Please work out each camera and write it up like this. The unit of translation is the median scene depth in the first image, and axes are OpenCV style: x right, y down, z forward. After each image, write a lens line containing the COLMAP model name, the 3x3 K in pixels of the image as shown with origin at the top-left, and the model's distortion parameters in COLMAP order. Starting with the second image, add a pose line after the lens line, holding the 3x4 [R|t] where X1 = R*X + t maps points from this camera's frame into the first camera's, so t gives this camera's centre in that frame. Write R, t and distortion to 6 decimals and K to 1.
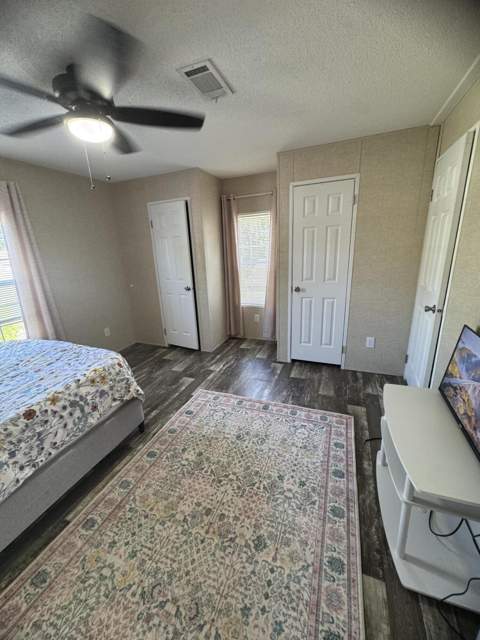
lens RADIAL K [[258.0, 0, 236.3], [0, 258.0, 318.8], [0, 0, 1]] dist [0.000594, 0.000318]
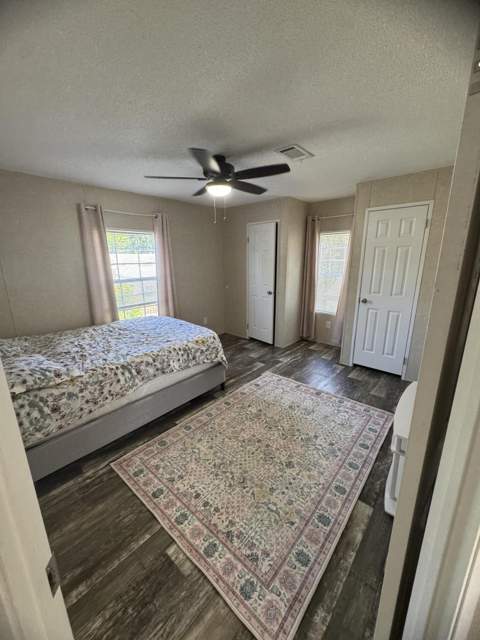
lens RADIAL K [[258.0, 0, 235.4], [0, 258.0, 324.1], [0, 0, 1]] dist [0.000594, 0.000318]
pose [[0.939671, 0.122633, -0.319343, 0.095595], [-0.125415, 0.992033, 0.011923, 0.051960], [0.318261, 0.028847, 0.947564, -0.289512]]
